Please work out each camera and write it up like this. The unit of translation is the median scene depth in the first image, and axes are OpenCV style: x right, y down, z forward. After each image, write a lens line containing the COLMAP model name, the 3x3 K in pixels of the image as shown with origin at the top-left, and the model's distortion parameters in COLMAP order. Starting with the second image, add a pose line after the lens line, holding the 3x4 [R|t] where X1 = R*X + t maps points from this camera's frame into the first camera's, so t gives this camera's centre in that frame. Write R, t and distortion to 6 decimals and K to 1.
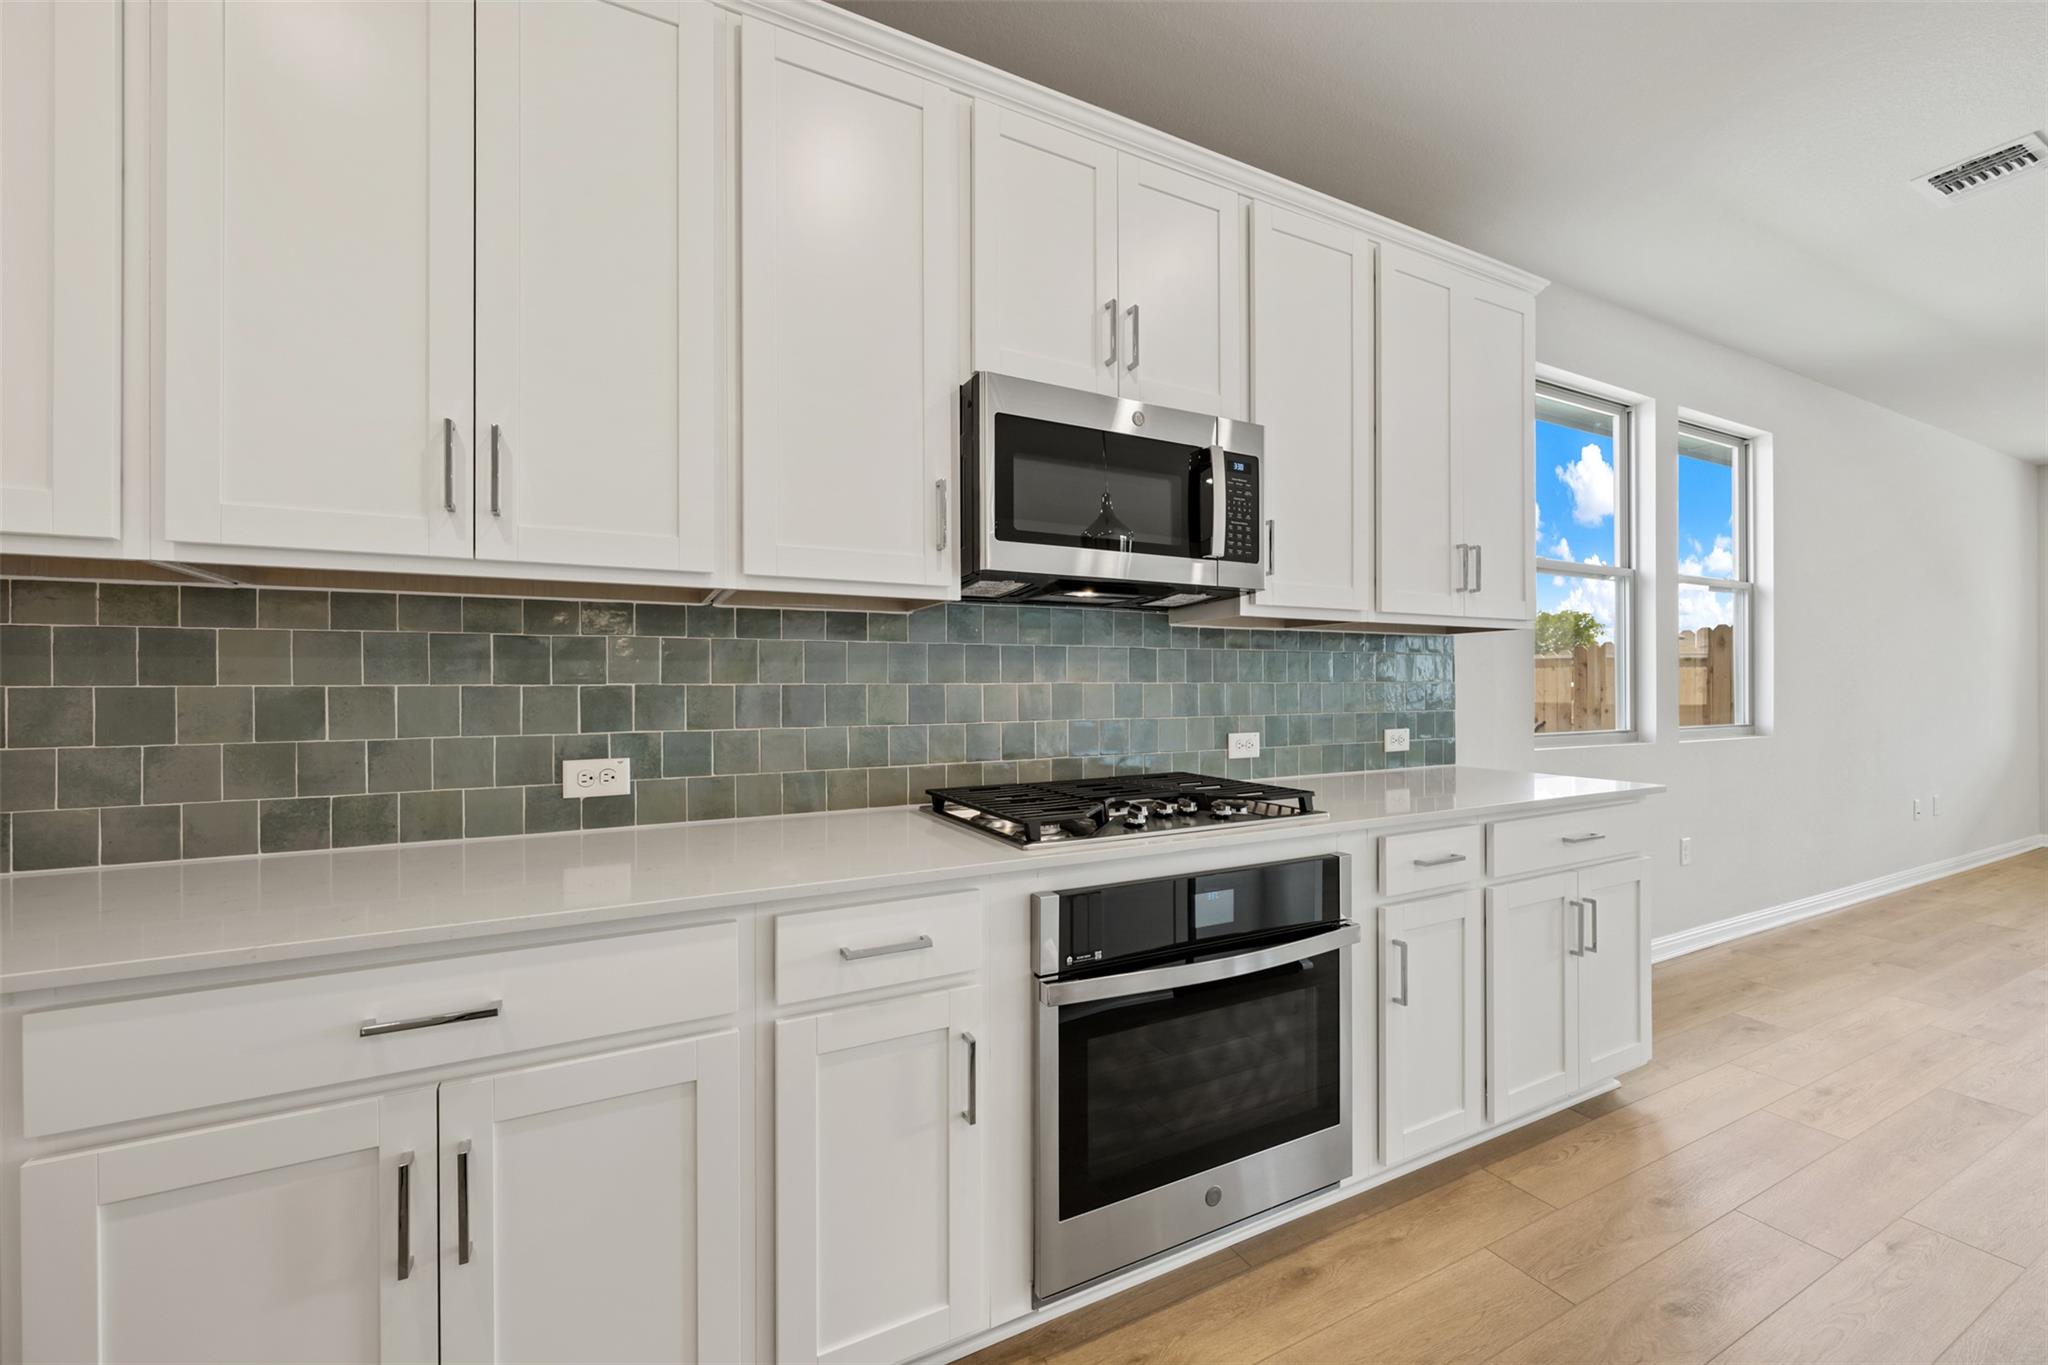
lens RADIAL K [[810.8, 0, 1026.1], [0, 810.8, 686.9], [0, 0, 1]] dist [-0.001097, 0.000044]
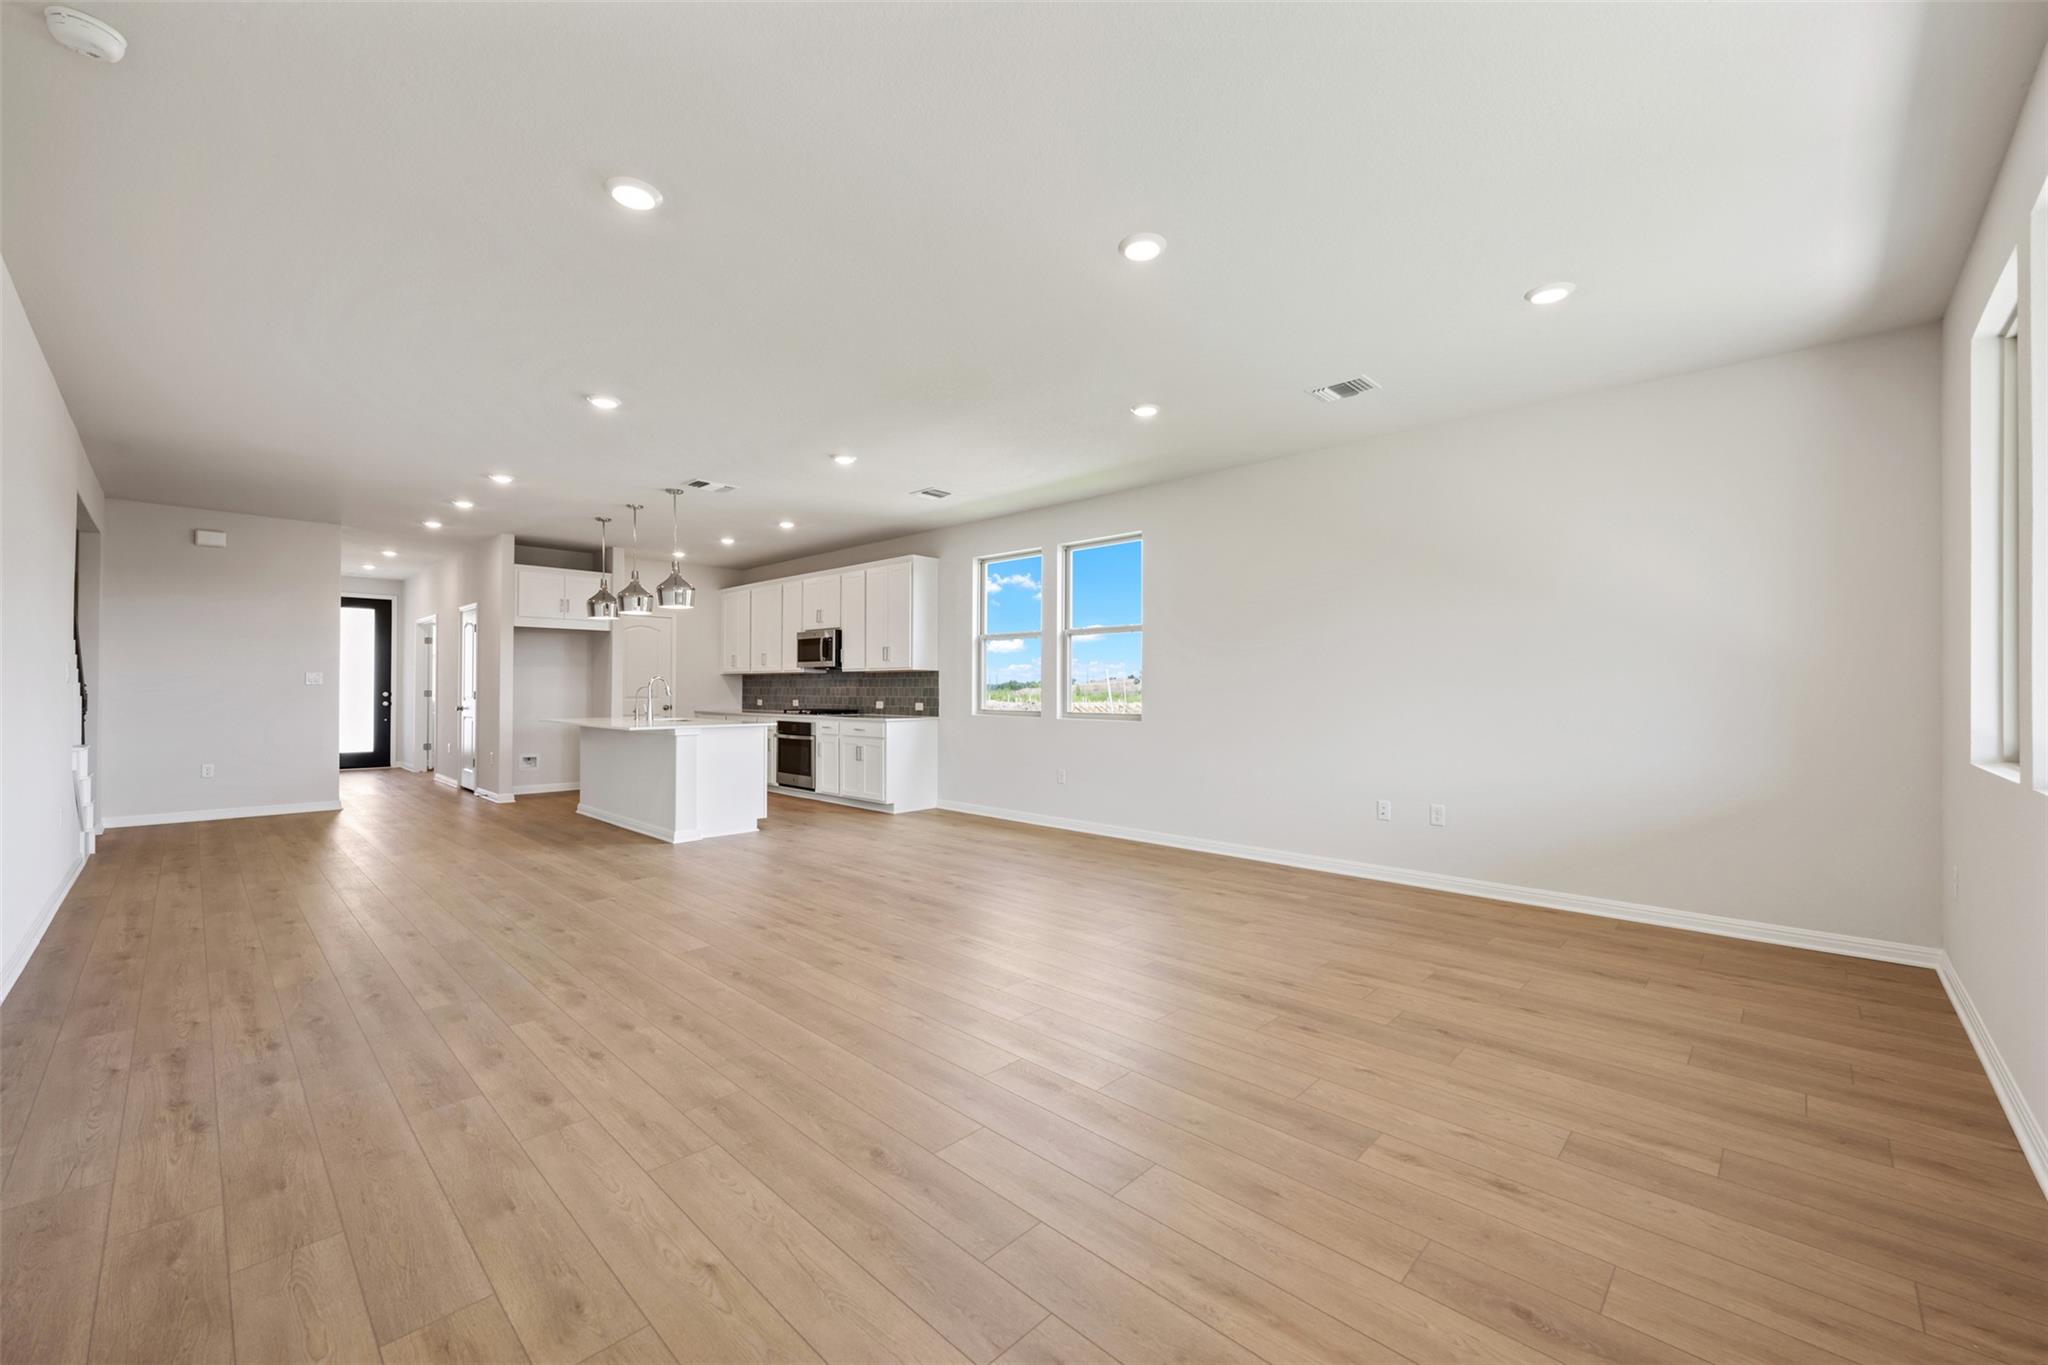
lens RADIAL K [[810.8, 0, 1022.2], [0, 810.8, 683.3], [0, 0, 1]] dist [-0.001097, 0.000044]
pose [[0.320572, -0.003088, -0.947219, 5.557542], [-0.004597, 0.999978, -0.004816, -0.013435], [0.947213, 0.005898, 0.320550, 0.643902]]
